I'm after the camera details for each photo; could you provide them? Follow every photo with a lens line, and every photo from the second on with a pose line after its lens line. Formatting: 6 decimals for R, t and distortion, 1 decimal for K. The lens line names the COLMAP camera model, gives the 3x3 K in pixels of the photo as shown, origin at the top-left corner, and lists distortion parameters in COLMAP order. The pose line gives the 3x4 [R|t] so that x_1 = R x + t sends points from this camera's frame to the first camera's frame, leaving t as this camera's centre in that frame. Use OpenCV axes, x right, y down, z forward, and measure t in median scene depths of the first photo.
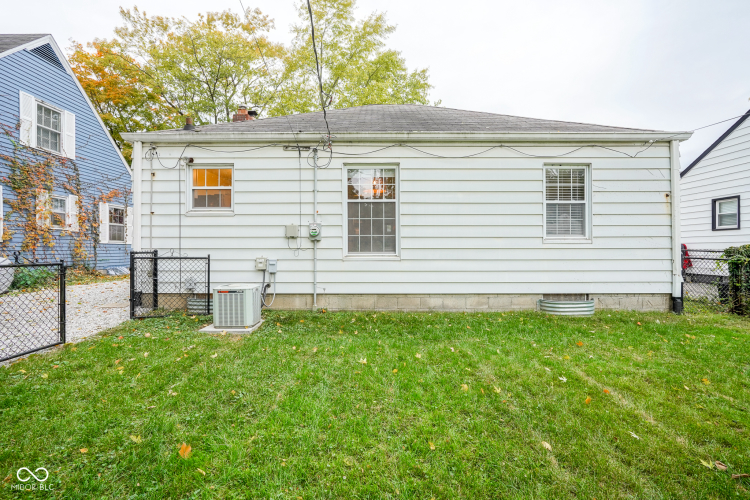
lens RADIAL K [[339.4, 0, 375.0], [0, 339.4, 250.0], [0, 0, 1]] dist [-0.023559, 0.012623]
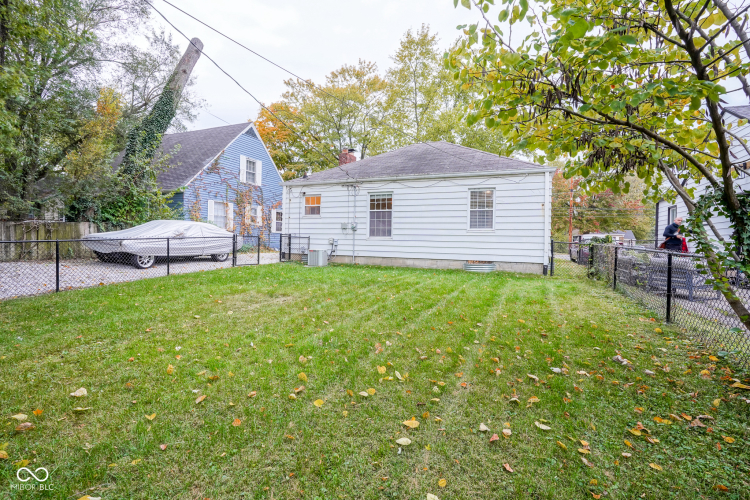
lens RADIAL K [[339.4, 0, 375.0], [0, 339.4, 250.0], [0, 0, 1]] dist [-0.023559, 0.012623]
pose [[0.922724, 0.029477, -0.384334, 0.738291], [-0.024194, 0.999535, 0.018574, 0.051692], [0.384702, -0.007840, 0.923007, -0.864375]]
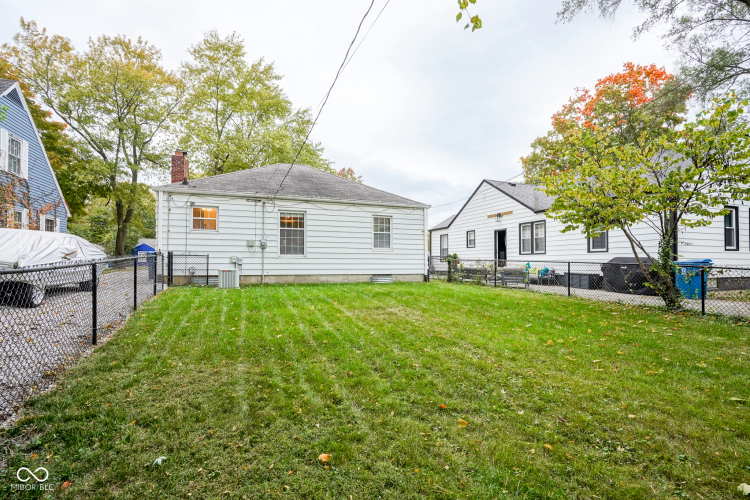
lens RADIAL K [[339.4, 0, 375.0], [0, 339.4, 250.0], [0, 0, 1]] dist [-0.023559, 0.012623]
pose [[0.937712, 0.016421, 0.347026, -0.249129], [-0.001650, 0.999081, -0.042820, 0.066826], [-0.347410, 0.039580, 0.936877, -1.066061]]
